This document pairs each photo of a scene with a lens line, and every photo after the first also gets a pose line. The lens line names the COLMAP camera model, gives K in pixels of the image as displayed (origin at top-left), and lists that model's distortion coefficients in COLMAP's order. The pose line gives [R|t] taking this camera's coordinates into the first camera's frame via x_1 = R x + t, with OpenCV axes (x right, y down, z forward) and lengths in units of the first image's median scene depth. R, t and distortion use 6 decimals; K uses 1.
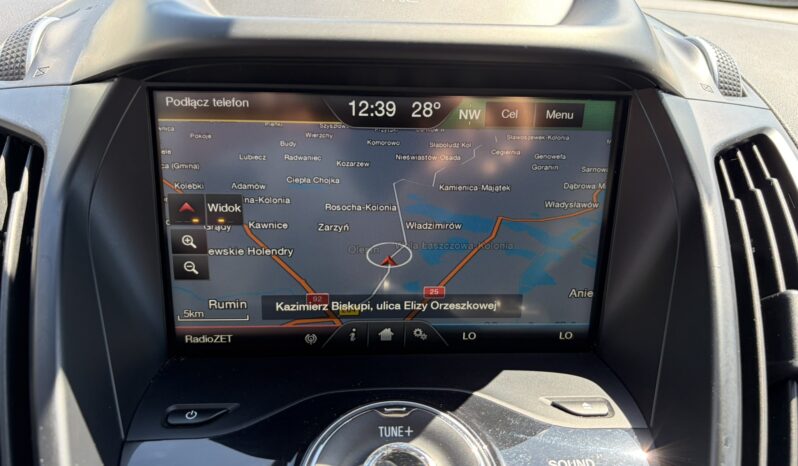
lens RADIAL K [[614.3, 0, 399.0], [0, 614.3, 233.0], [0, 0, 1]] dist [-0.003116, 0.002433]
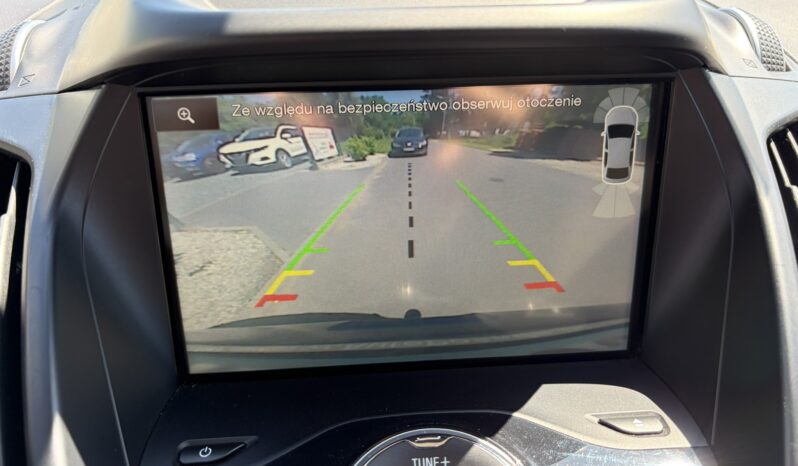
lens RADIAL K [[605.1, 0, 399.0], [0, 605.1, 233.0], [0, 0, 1]] dist [0.002020, -0.006144]
pose [[0.998966, -0.043201, -0.014156, -0.023171], [0.043544, 0.998742, 0.024875, -0.036973], [0.013064, -0.025466, 0.999590, 0.108225]]
